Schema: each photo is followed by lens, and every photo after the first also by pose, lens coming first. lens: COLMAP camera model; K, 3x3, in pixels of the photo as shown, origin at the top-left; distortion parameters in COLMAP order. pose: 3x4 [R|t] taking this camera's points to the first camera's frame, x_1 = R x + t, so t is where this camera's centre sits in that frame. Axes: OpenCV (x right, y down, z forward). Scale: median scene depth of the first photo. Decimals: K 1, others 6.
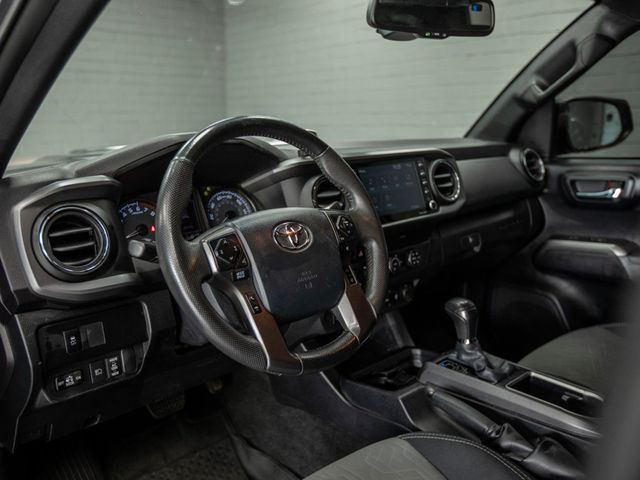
lens RADIAL K [[576.4, 0, 290.9], [0, 576.4, 247.2], [0, 0, 1]] dist [0.006456, 0.046006]
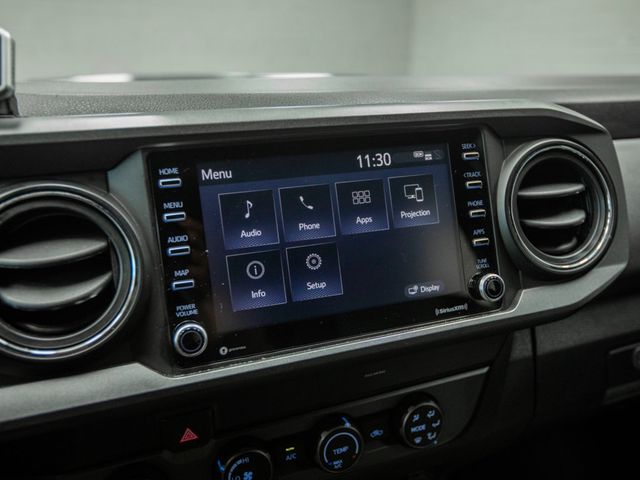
lens RADIAL K [[551.4, 0, 323.3], [0, 551.4, 232.9], [0, 0, 1]] dist [-0.019831, 0.068745]
pose [[0.939597, 0.119426, -0.320772, 0.246096], [-0.084037, 0.988961, 0.122039, -0.127766], [0.331805, -0.087711, 0.939261, 0.669219]]
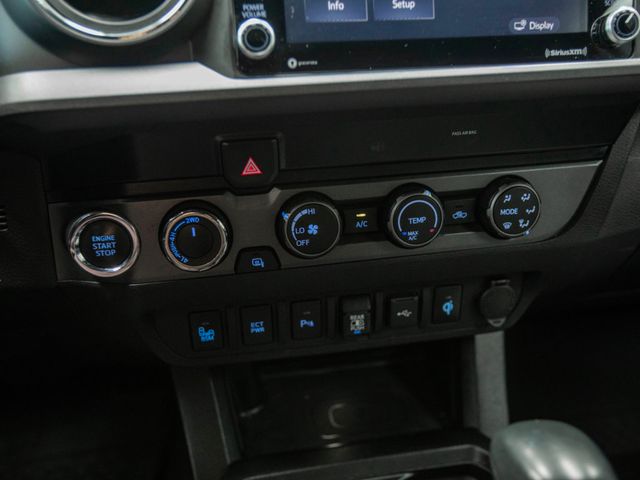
lens RADIAL K [[551.4, 0, 324.1], [0, 551.4, 234.7], [0, 0, 1]] dist [-0.019831, 0.068745]
pose [[0.860146, 0.226567, -0.456964, 0.258653], [-0.123508, 0.961782, 0.244380, -0.026400], [0.494869, -0.153764, 0.855255, 0.690384]]
